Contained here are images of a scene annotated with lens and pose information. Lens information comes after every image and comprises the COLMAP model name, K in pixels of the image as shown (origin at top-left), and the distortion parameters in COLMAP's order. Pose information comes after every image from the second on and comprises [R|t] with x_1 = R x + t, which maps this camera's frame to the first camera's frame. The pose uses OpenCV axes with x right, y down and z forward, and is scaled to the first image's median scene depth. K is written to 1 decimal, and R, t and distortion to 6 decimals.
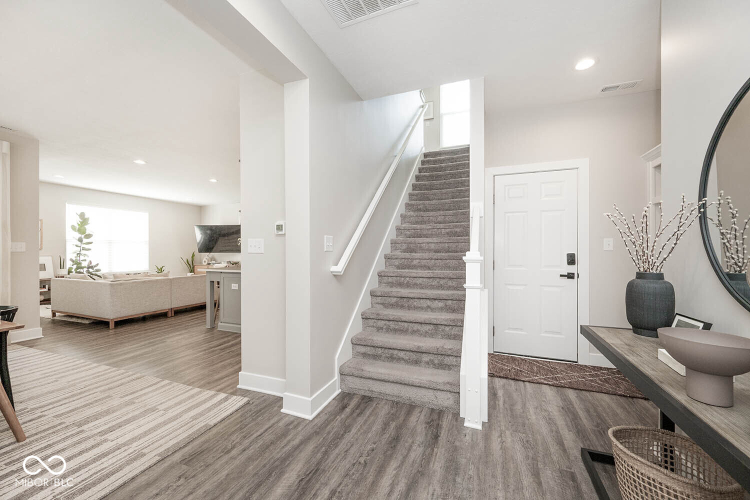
lens RADIAL K [[291.5, 0, 374.3], [0, 291.5, 251.8], [0, 0, 1]] dist [0.001125, 0.000115]
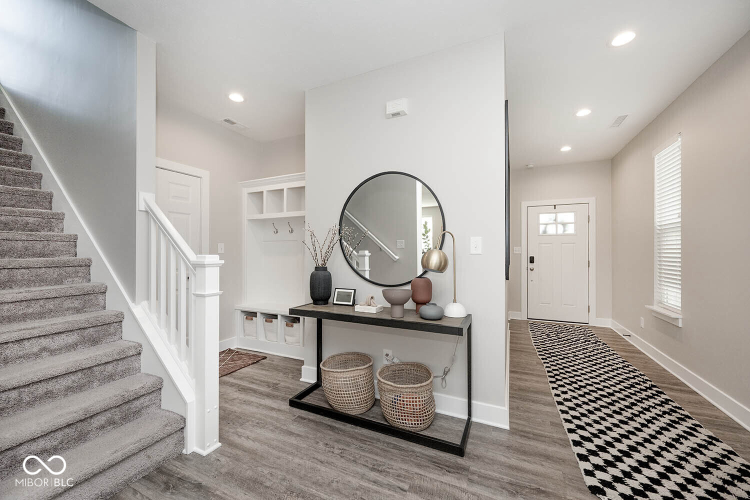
lens RADIAL K [[291.5, 0, 374.3], [0, 291.5, 251.8], [0, 0, 1]] dist [0.001125, 0.000115]
pose [[0.073814, 0.005210, 0.997258, -0.493244], [0.005218, 0.999971, -0.005611, -0.001782], [-0.997258, 0.005618, 0.073785, 0.407099]]
